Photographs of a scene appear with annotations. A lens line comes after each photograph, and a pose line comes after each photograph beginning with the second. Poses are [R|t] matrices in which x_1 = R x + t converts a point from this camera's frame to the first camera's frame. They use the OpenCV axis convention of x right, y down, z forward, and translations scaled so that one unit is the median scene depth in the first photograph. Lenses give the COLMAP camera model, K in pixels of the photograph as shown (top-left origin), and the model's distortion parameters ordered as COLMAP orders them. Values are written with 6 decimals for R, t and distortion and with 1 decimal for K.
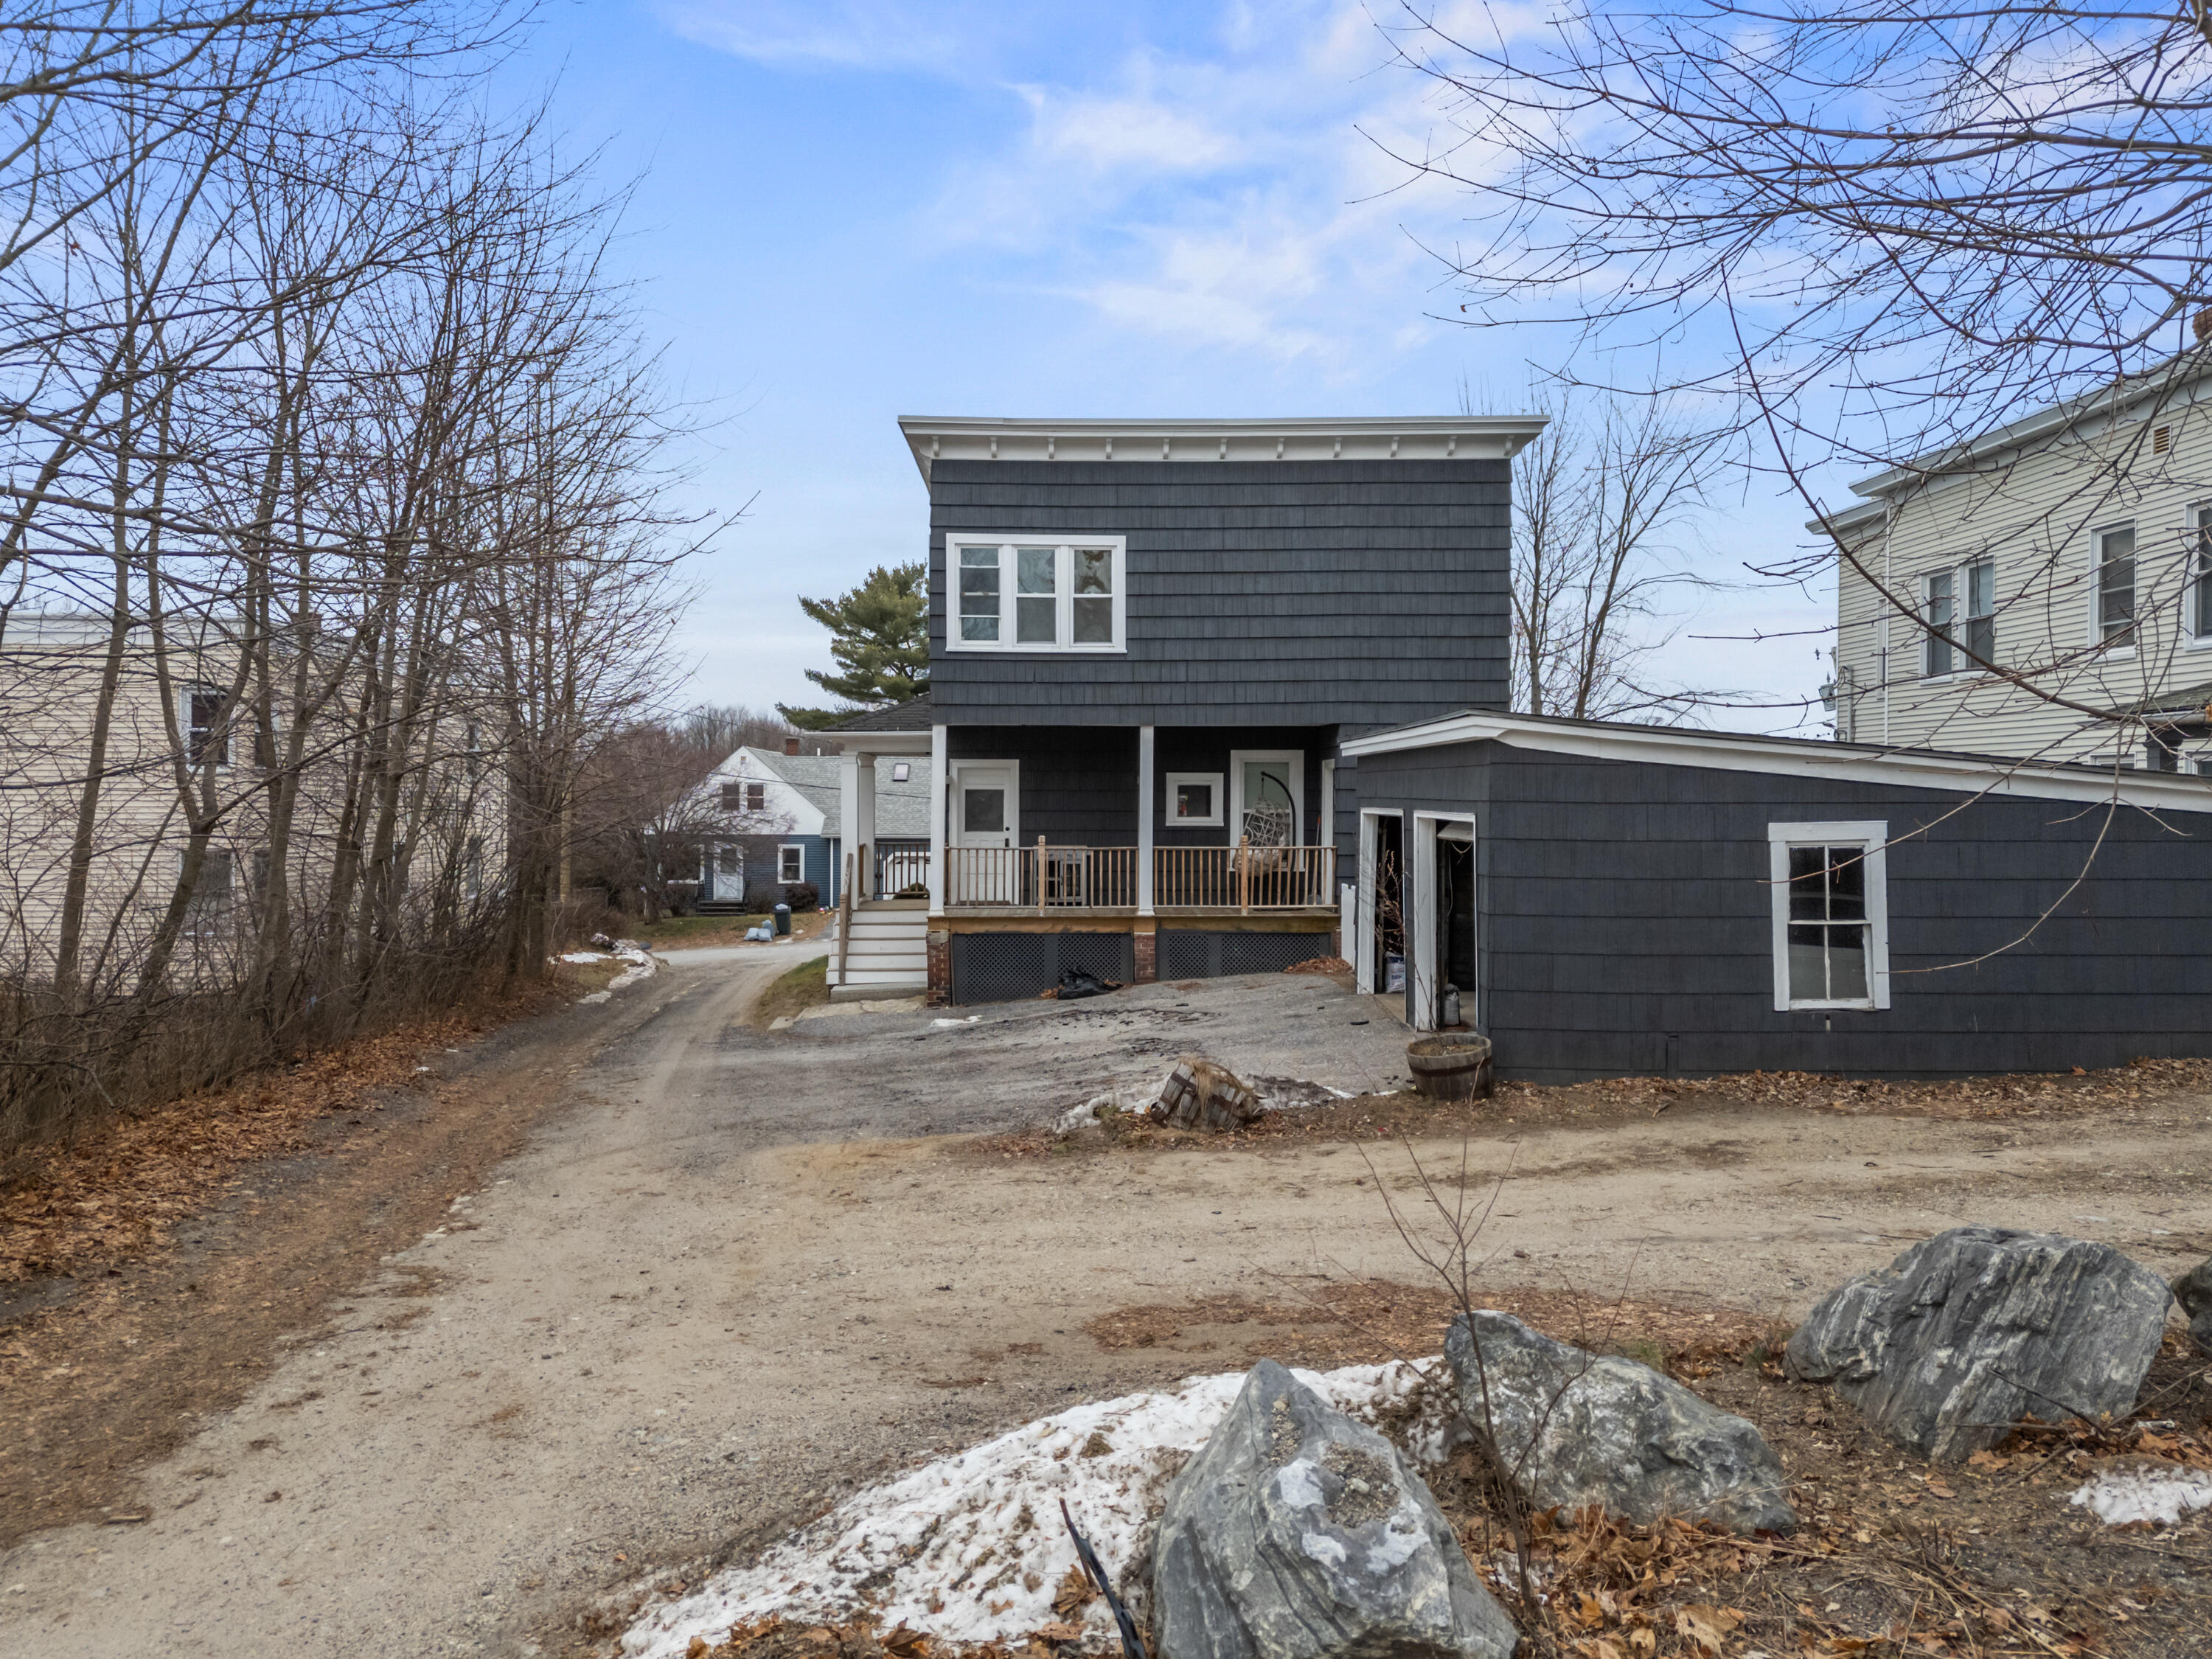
lens RADIAL K [[1619.1, 0, 1103.6], [0, 1619.1, 816.5], [0, 0, 1]] dist [0.088384, -0.074624]
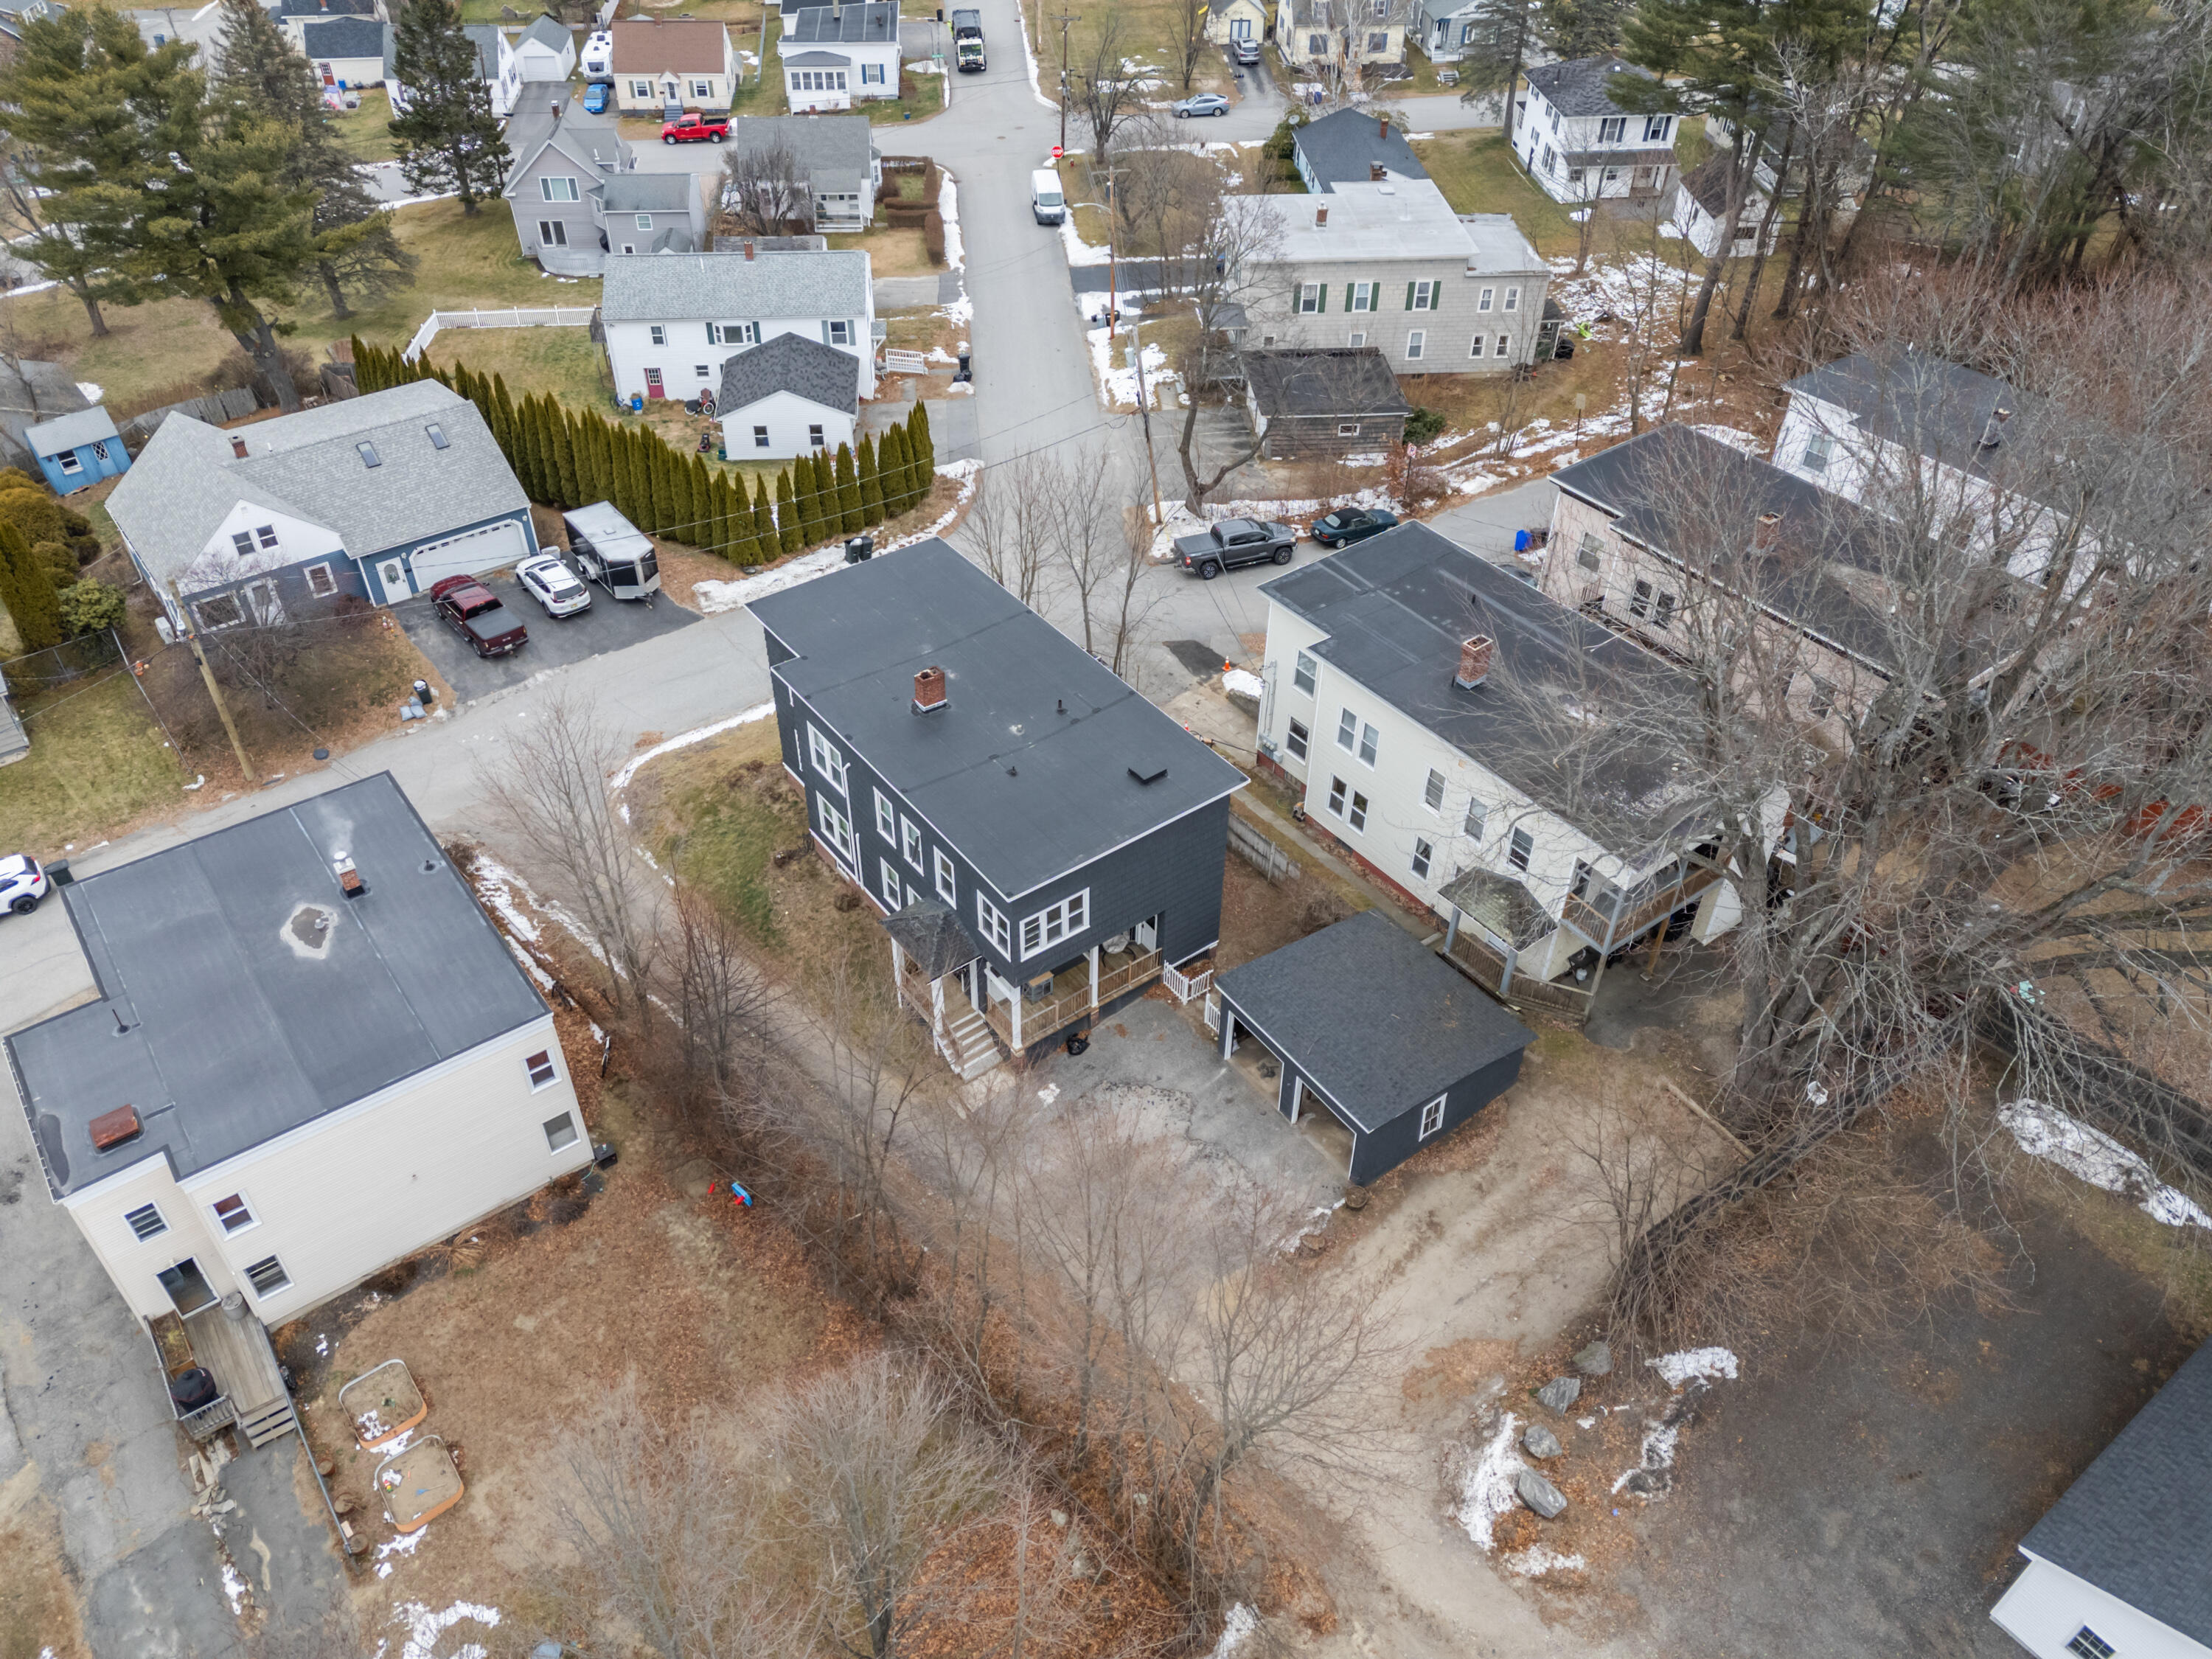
lens RADIAL K [[1619.1, 0, 1103.6], [0, 1619.1, 816.5], [0, 0, 1]] dist [0.088384, -0.074624]
pose [[0.816027, -0.365199, 0.448029, -0.879469], [-0.010671, 0.765468, 0.643386, -1.595168], [-0.577916, -0.529801, 0.620745, -0.270782]]
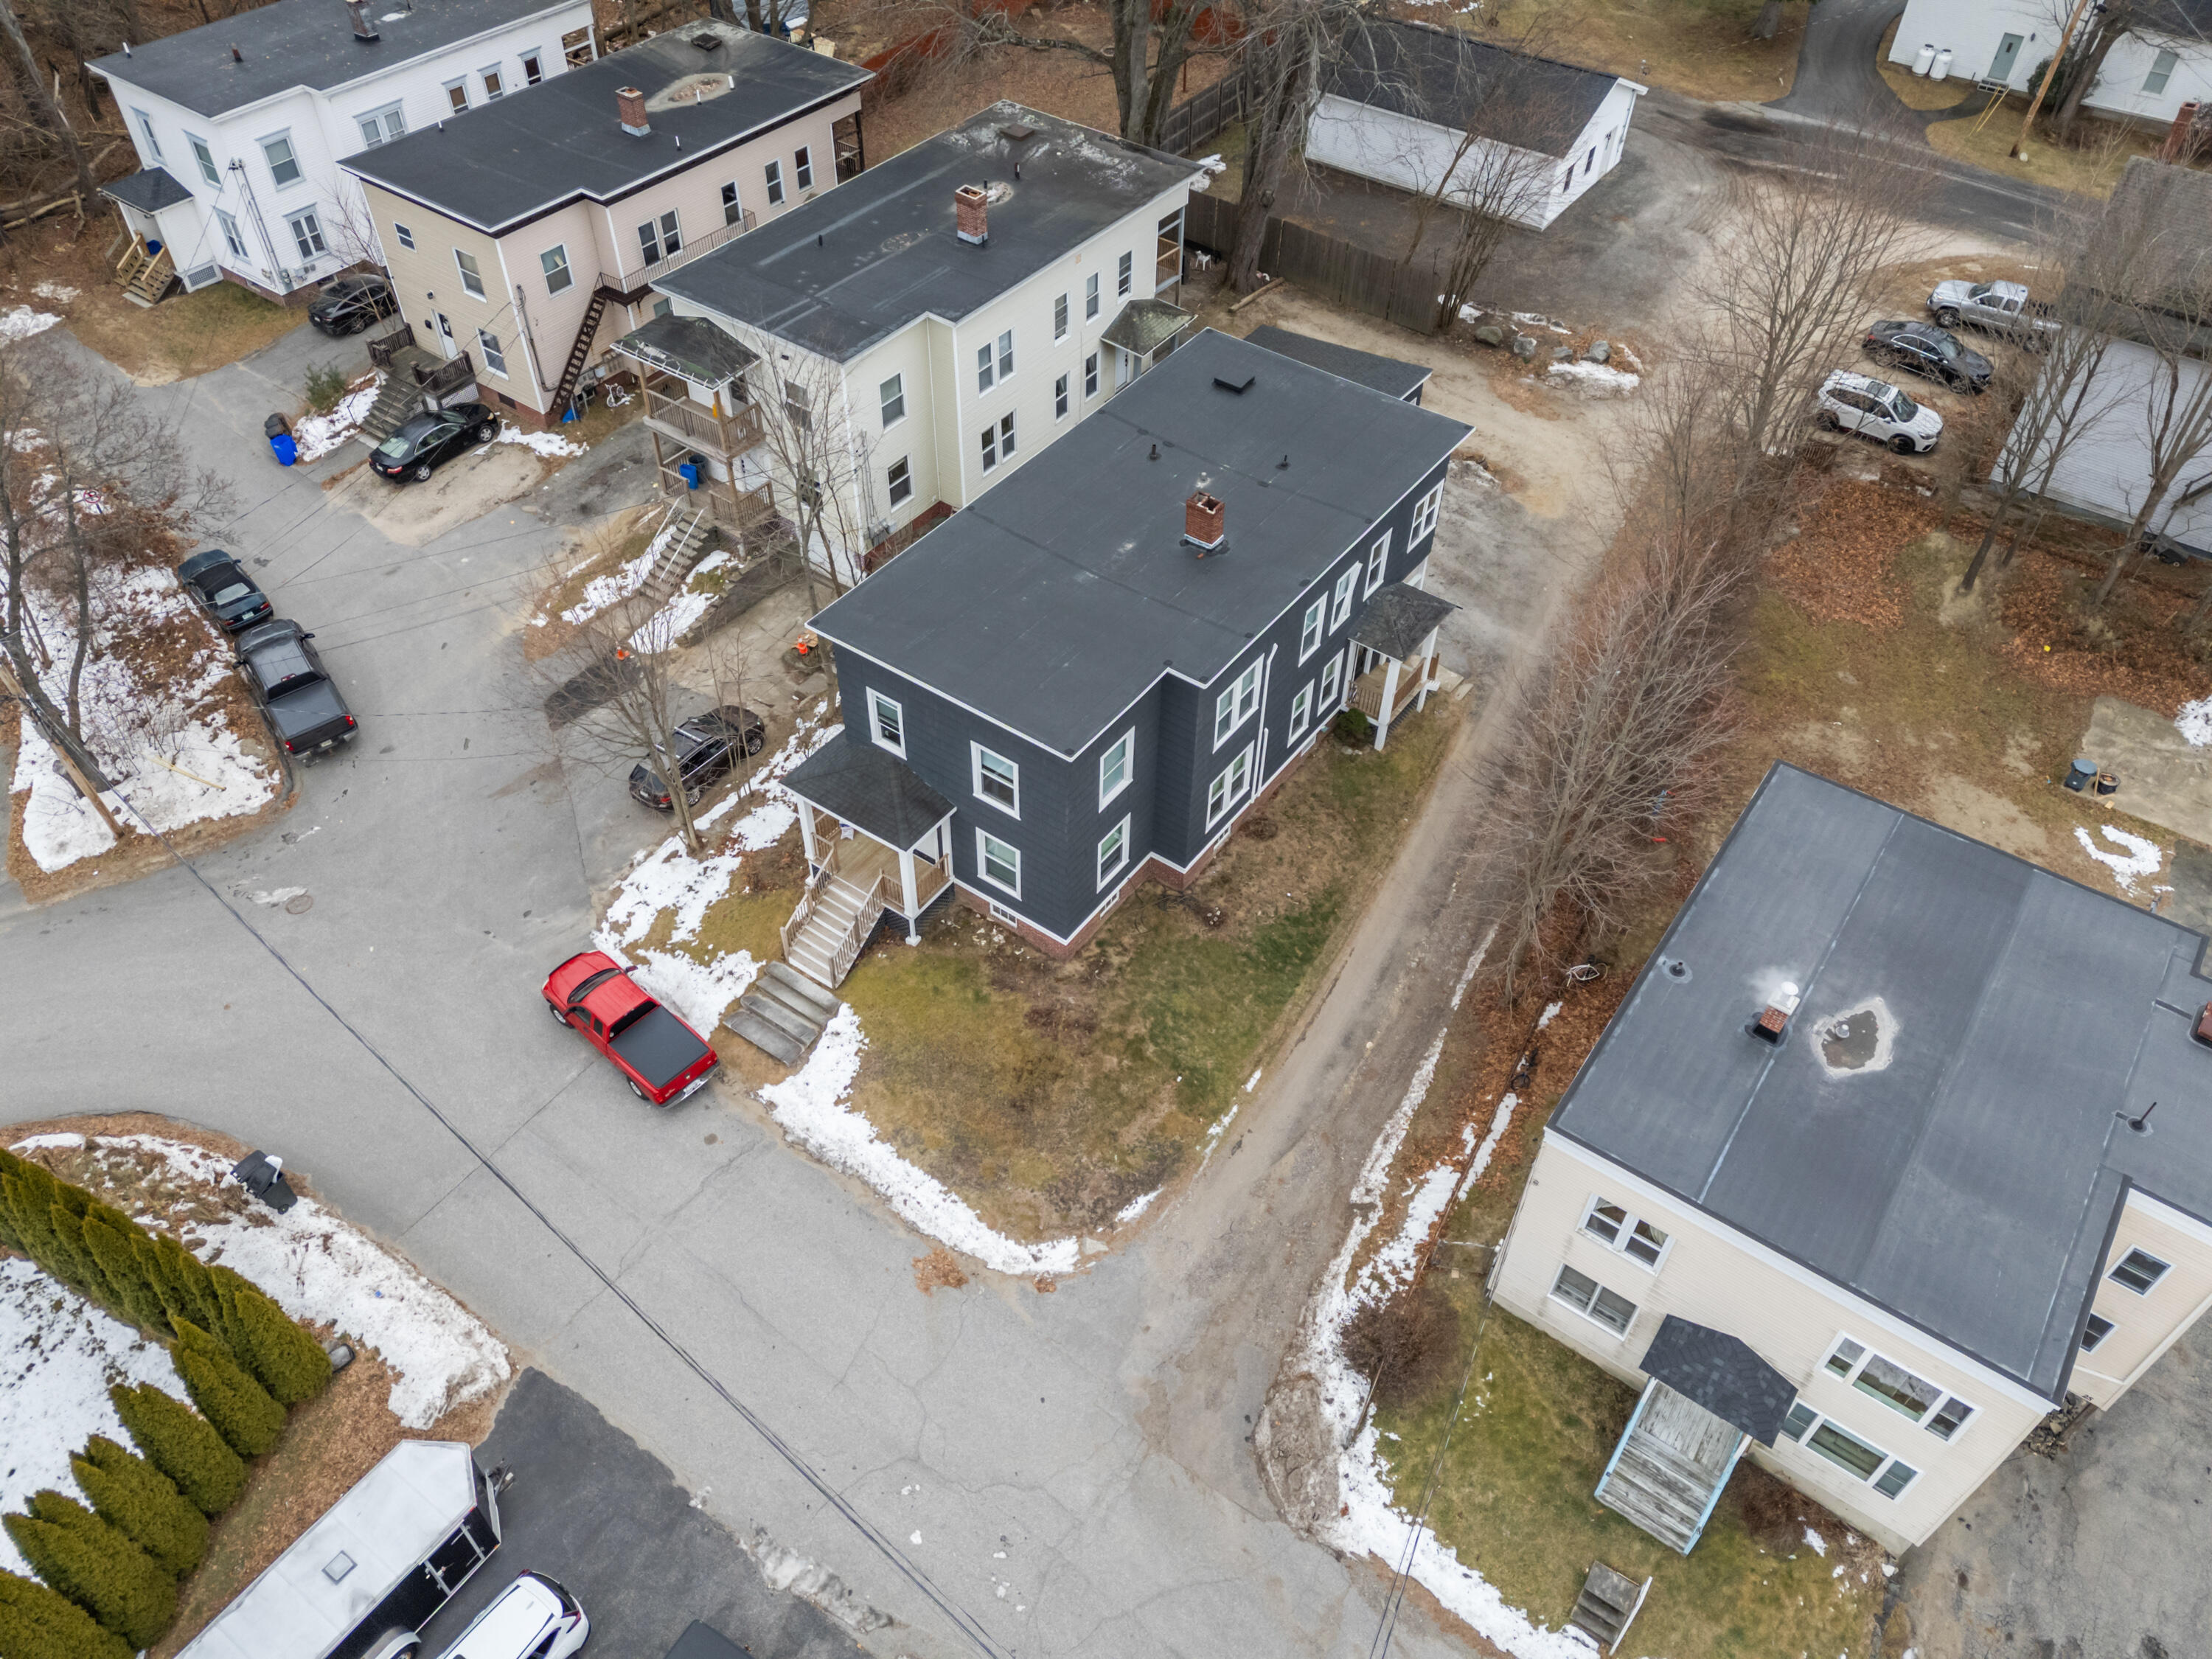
lens RADIAL K [[1619.1, 0, 1103.6], [0, 1619.1, 816.5], [0, 0, 1]] dist [0.088384, -0.074624]
pose [[-0.795933, -0.441084, 0.414650, -0.805405], [-0.015382, 0.699451, 0.714515, -1.336246], [-0.605189, 0.562328, -0.563501, 2.635786]]
